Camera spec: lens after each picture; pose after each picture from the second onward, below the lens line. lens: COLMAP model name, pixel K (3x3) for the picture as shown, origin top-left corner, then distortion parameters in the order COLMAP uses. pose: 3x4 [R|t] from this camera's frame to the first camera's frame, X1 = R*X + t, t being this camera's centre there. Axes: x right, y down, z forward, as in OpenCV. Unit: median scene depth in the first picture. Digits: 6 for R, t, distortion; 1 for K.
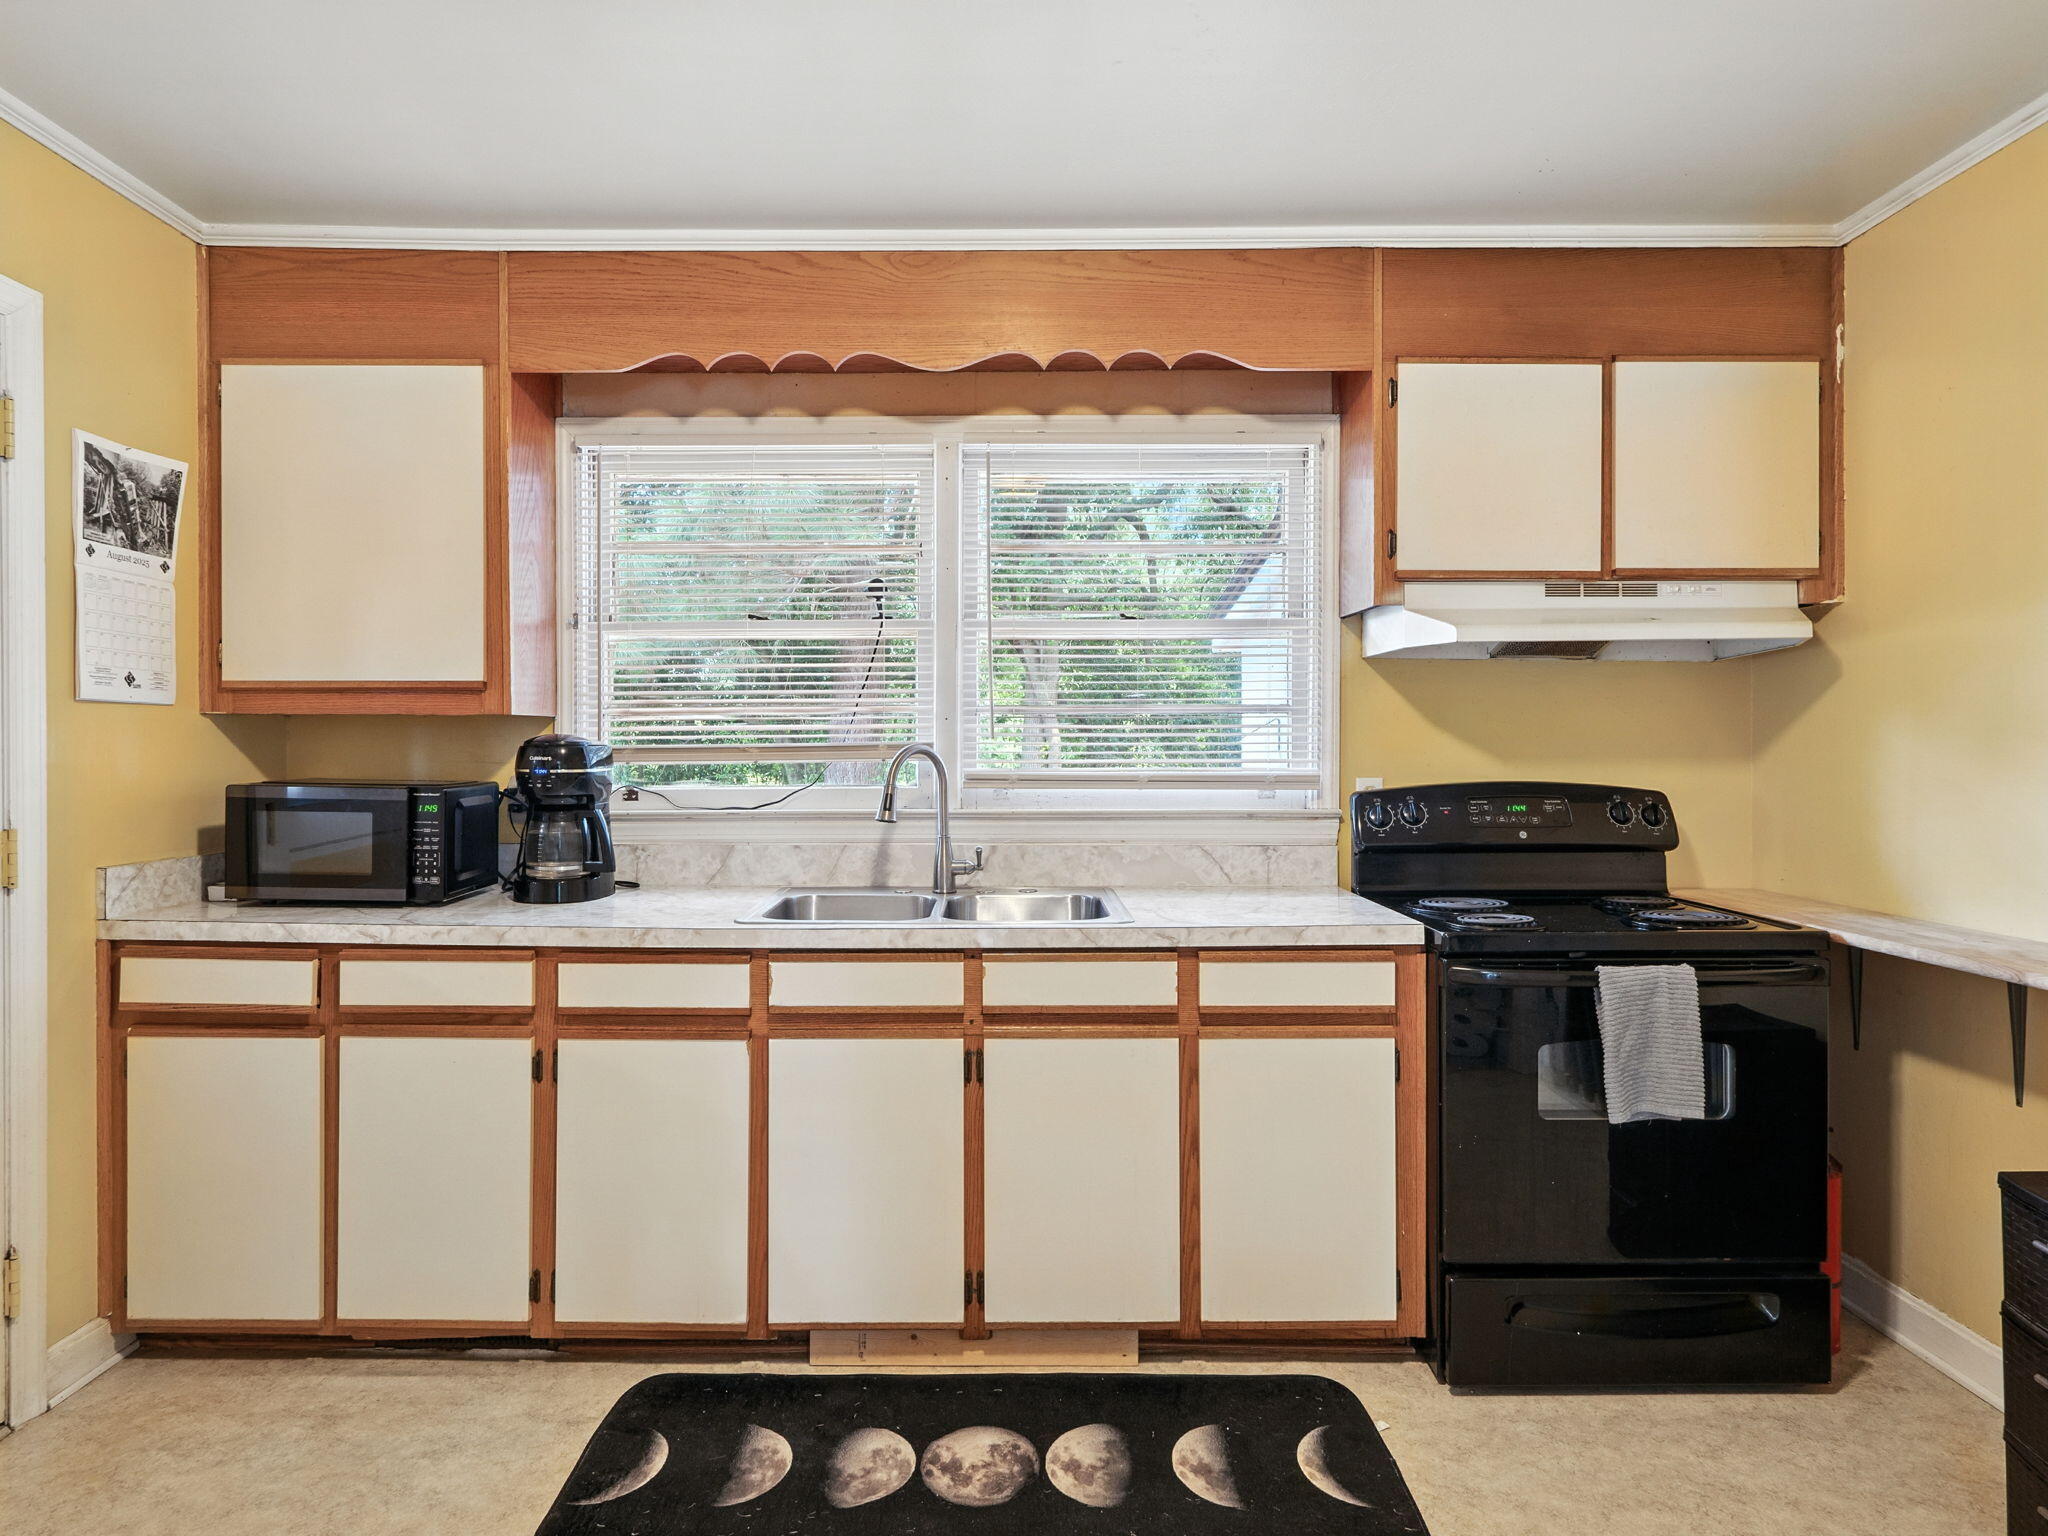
lens RADIAL K [[1154.7, 0, 1013.2], [0, 1154.7, 753.5], [0, 0, 1]] dist [0.011911, -0.005204]
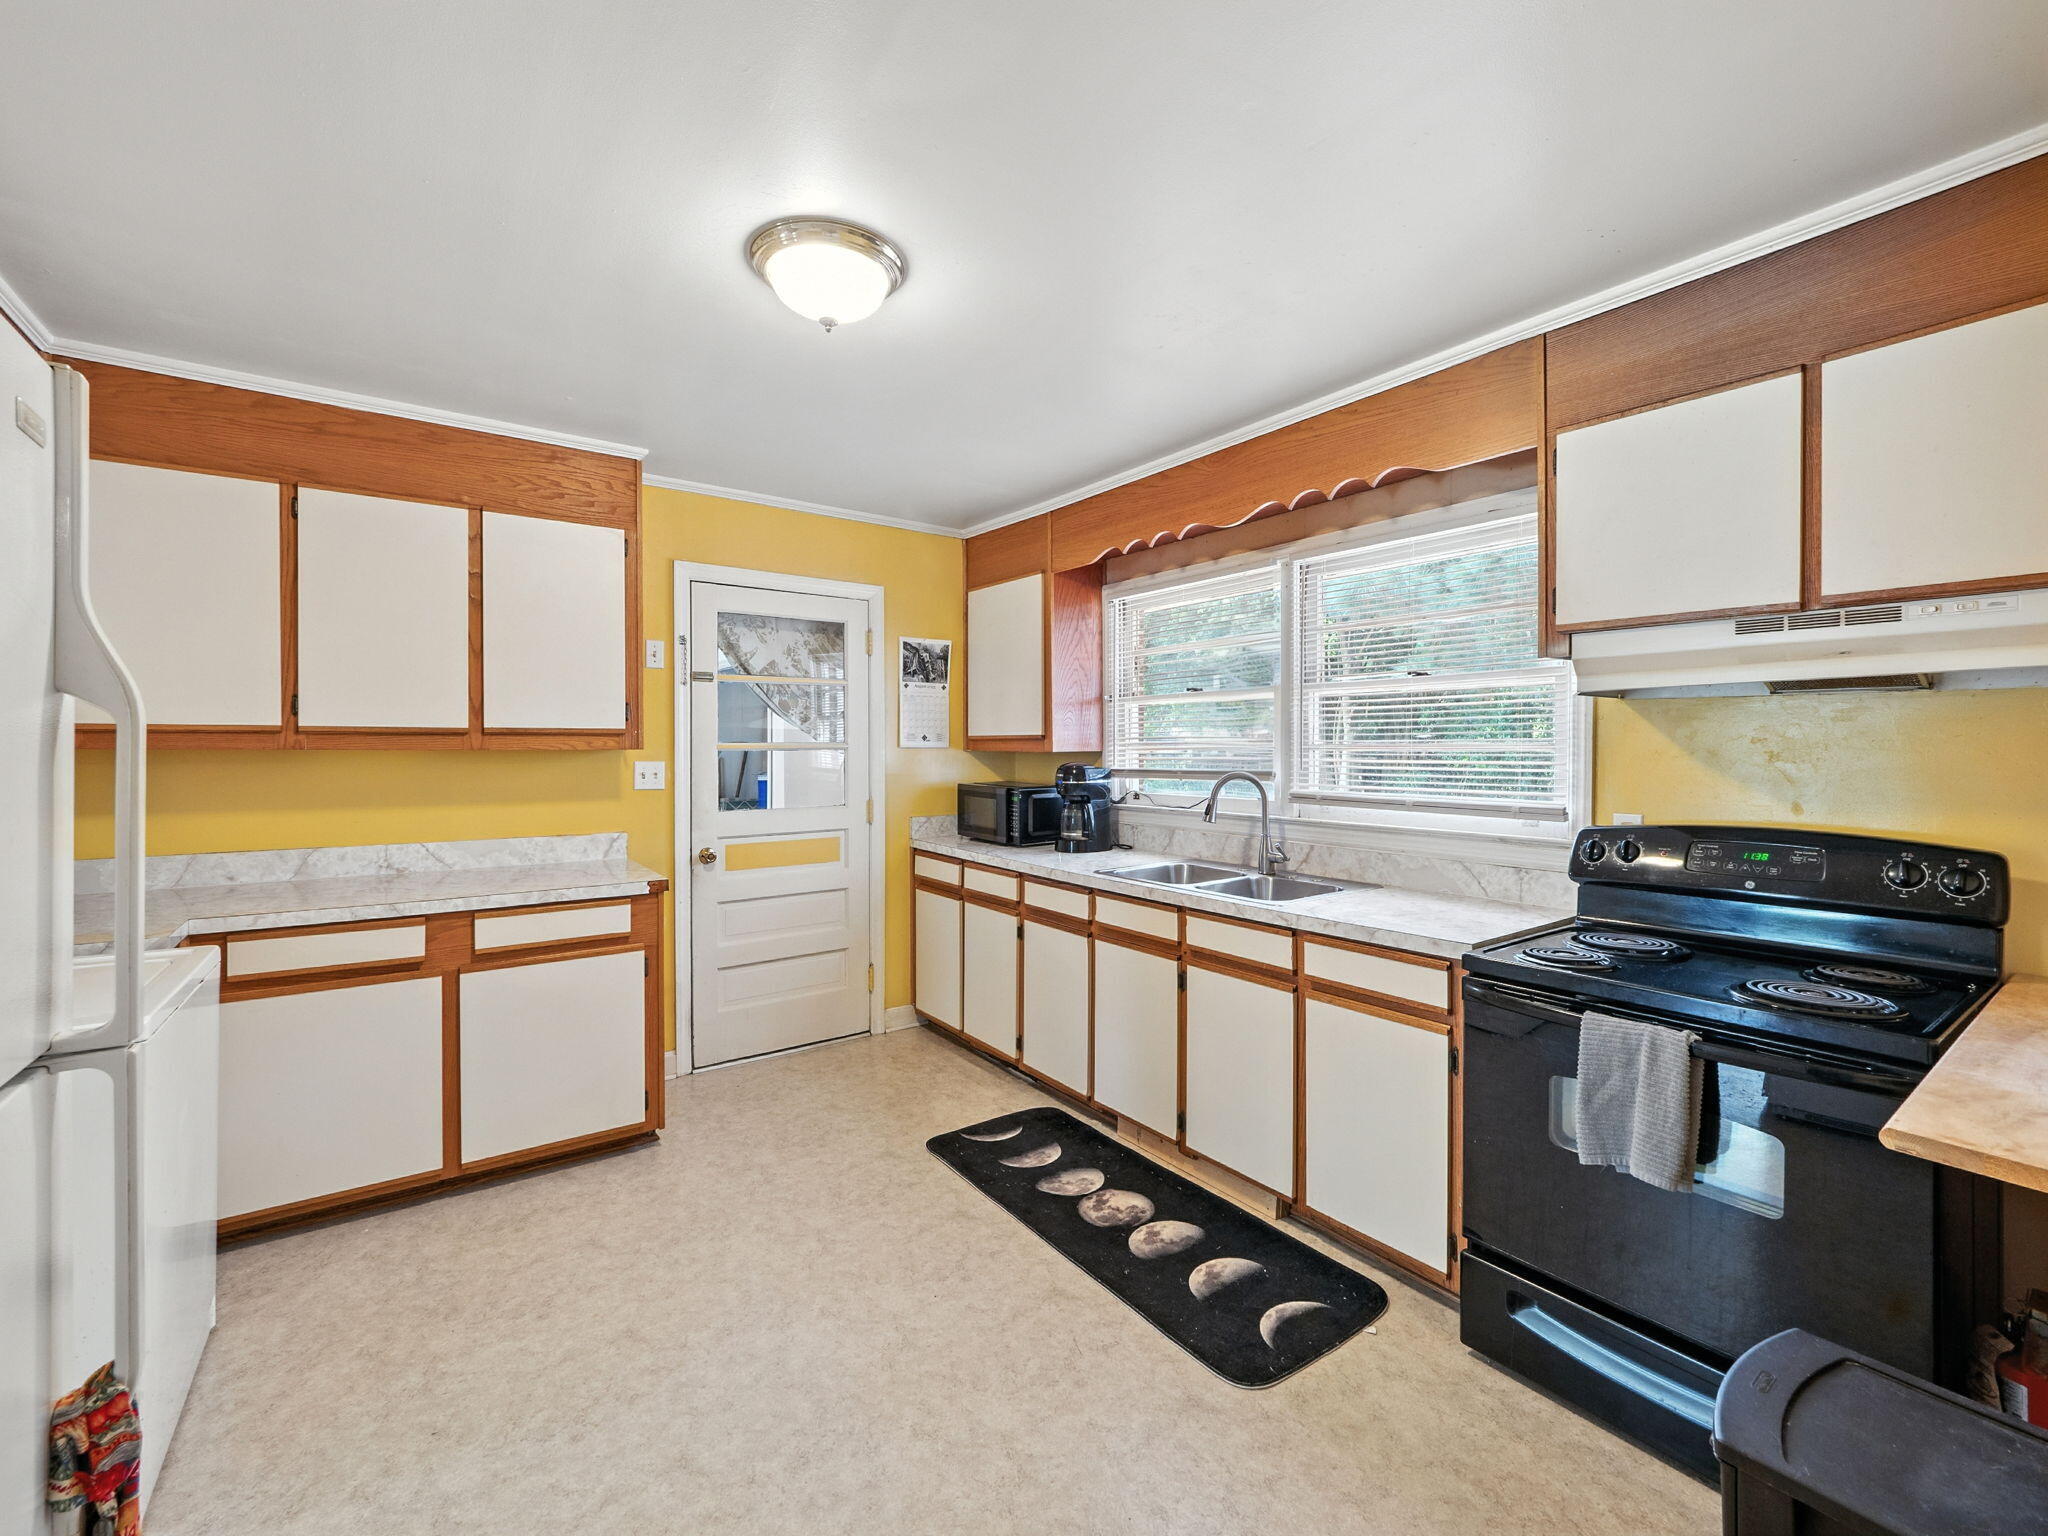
lens RADIAL K [[858.0, 0, 1028.4], [0, 858.0, 750.3], [0, 0, 1]] dist [0.011320, -0.003699]
pose [[0.599341, 0.005300, -0.800476, 0.708462], [-0.005145, 0.999983, 0.002769, -0.041636], [0.800477, 0.002459, 0.599358, 0.119812]]
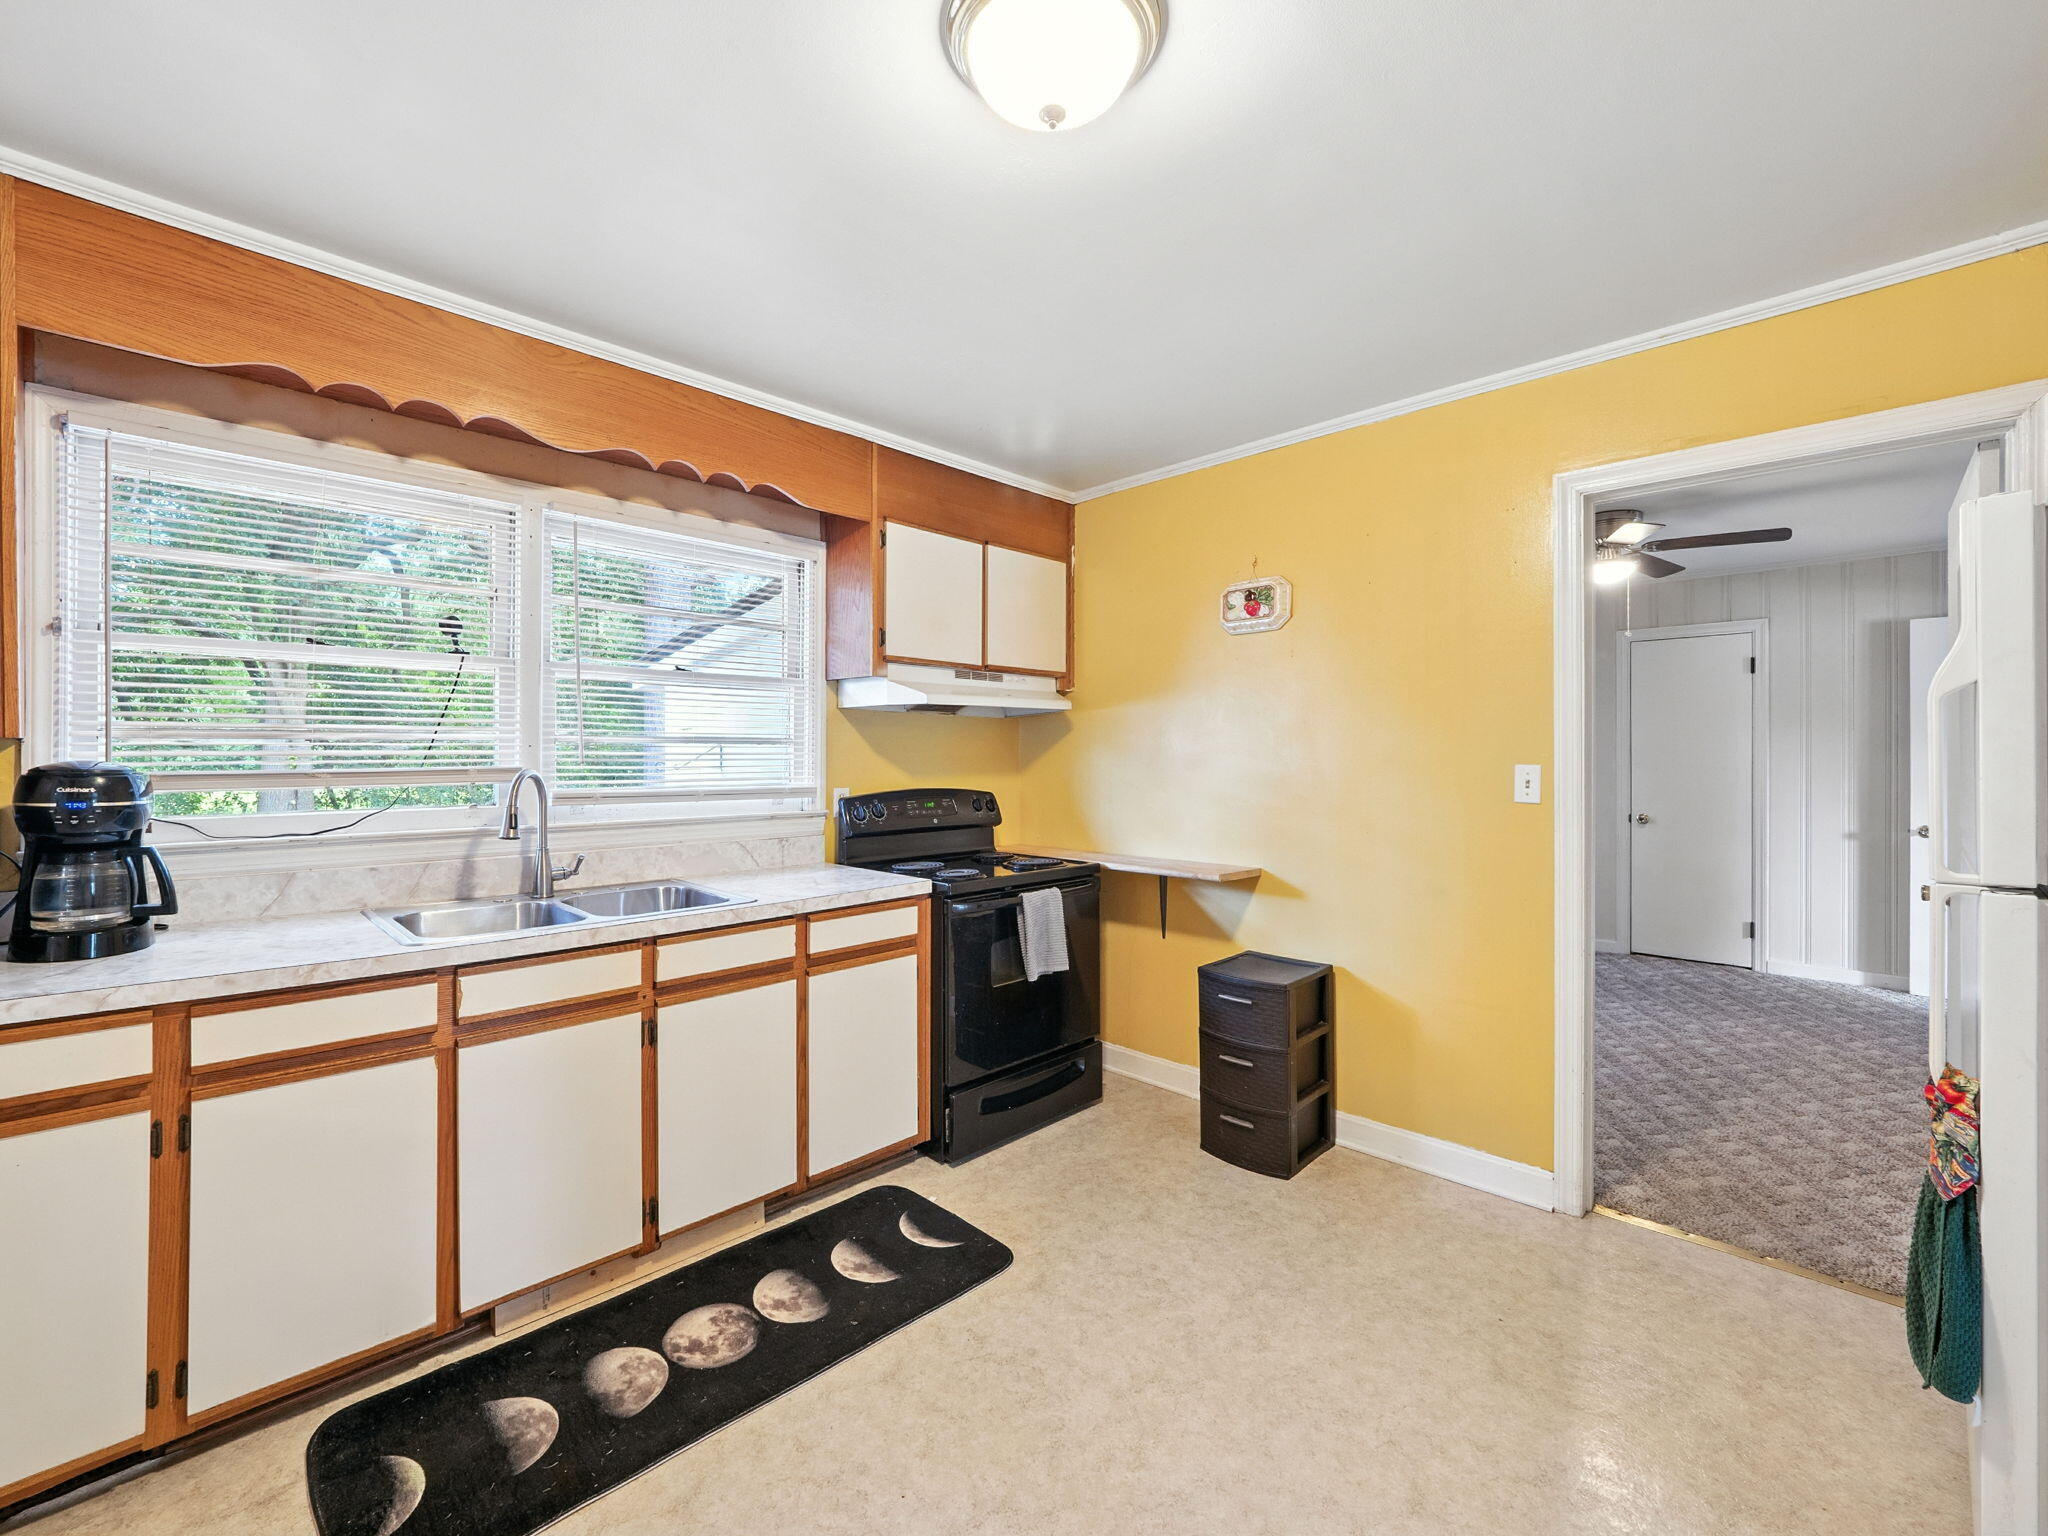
lens RADIAL K [[858.0, 0, 986.7], [0, 858.0, 759.6], [0, 0, 1]] dist [0.011320, -0.003699]
pose [[0.727199, -0.000234, 0.686427, -0.369456], [0.001760, 0.999997, -0.001524, -0.016673], [-0.686424, 0.002316, 0.727197, 0.076991]]
